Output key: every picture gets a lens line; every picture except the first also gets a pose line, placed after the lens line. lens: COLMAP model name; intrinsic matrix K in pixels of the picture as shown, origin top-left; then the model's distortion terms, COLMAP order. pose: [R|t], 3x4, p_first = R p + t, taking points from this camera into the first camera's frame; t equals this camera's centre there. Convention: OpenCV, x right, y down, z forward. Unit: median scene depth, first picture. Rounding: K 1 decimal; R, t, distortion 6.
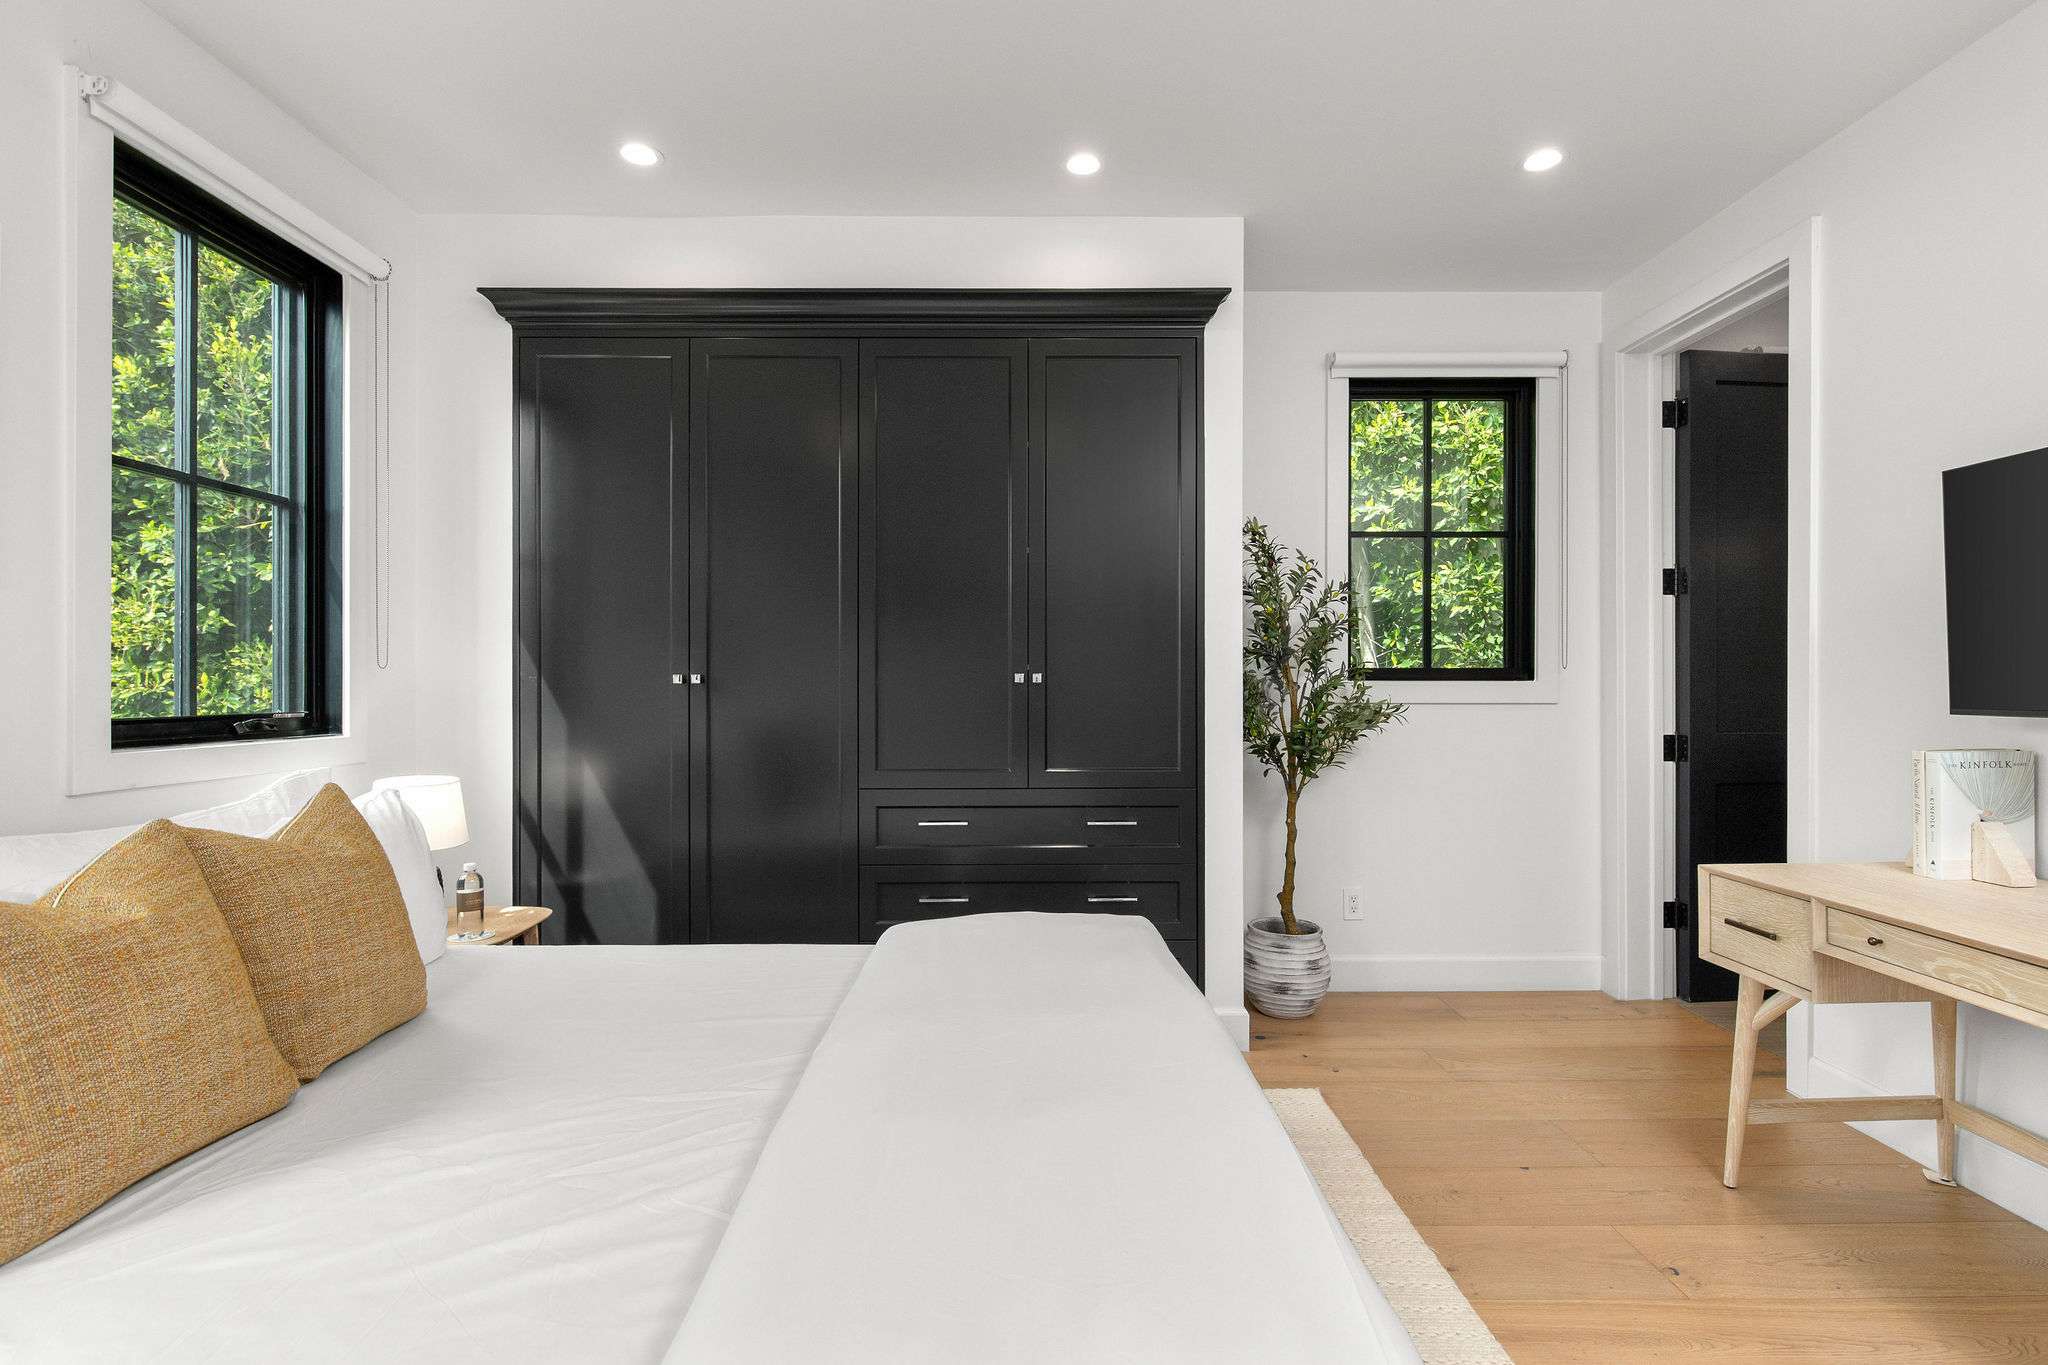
lens RADIAL K [[961.4, 0, 1017.7], [0, 961.4, 682.7], [0, 0, 1]] dist [0.010359, -0.000613]
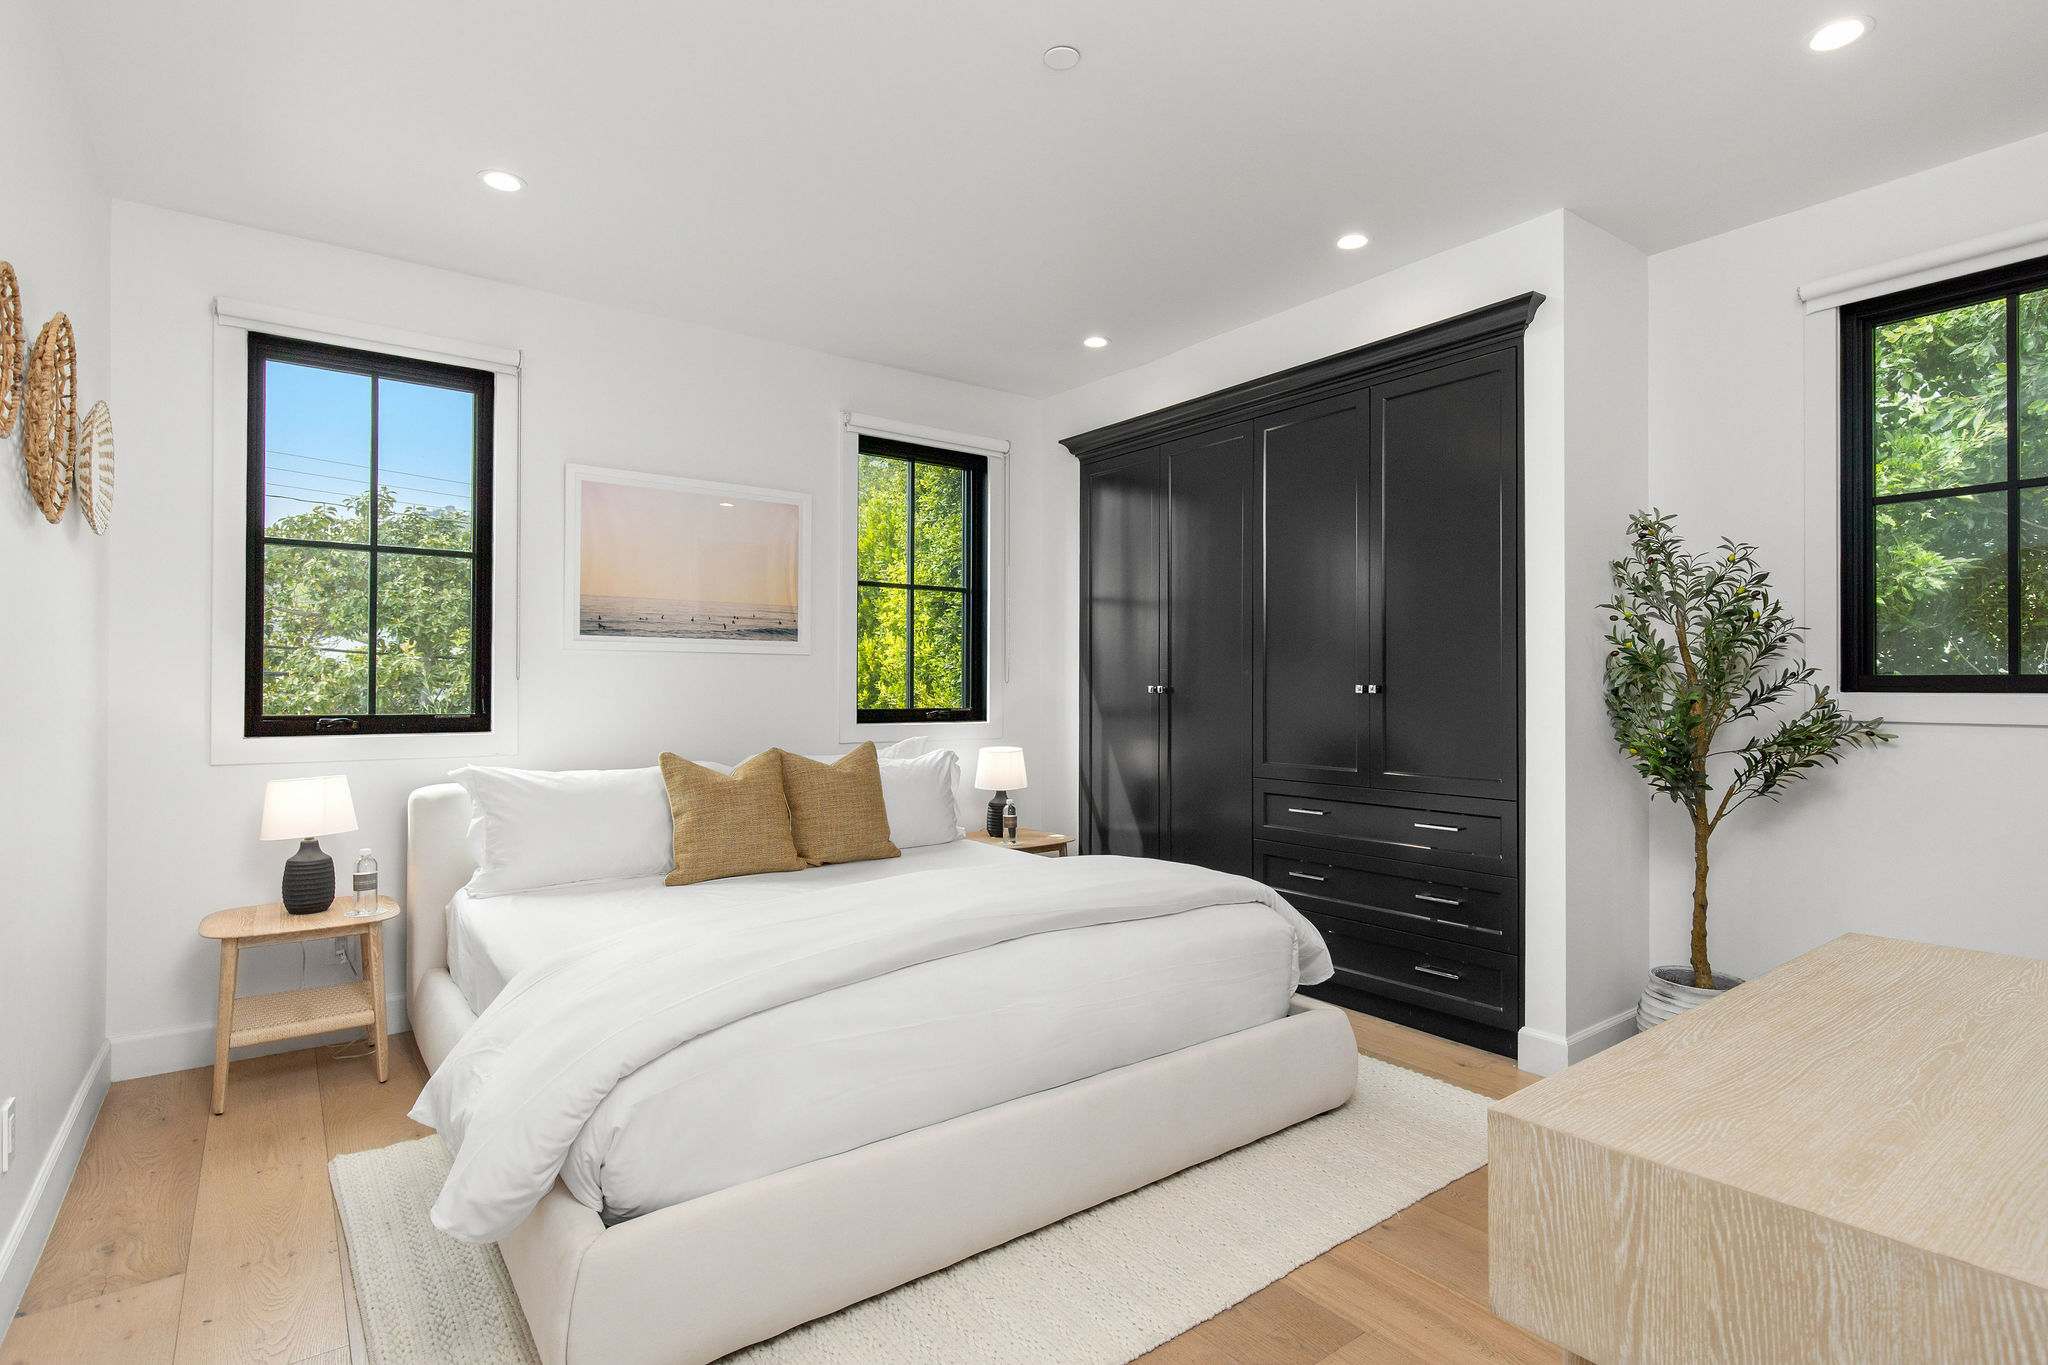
lens RADIAL K [[1008.1, 0, 1067.7], [0, 1008.1, 682.4], [0, 0, 1]] dist [0.000852, 0.000494]
pose [[0.619873, -0.004945, -0.784686, 0.720020], [-0.002507, 0.999963, -0.008281, -0.002120], [0.784698, 0.007100, 0.619838, -0.004478]]
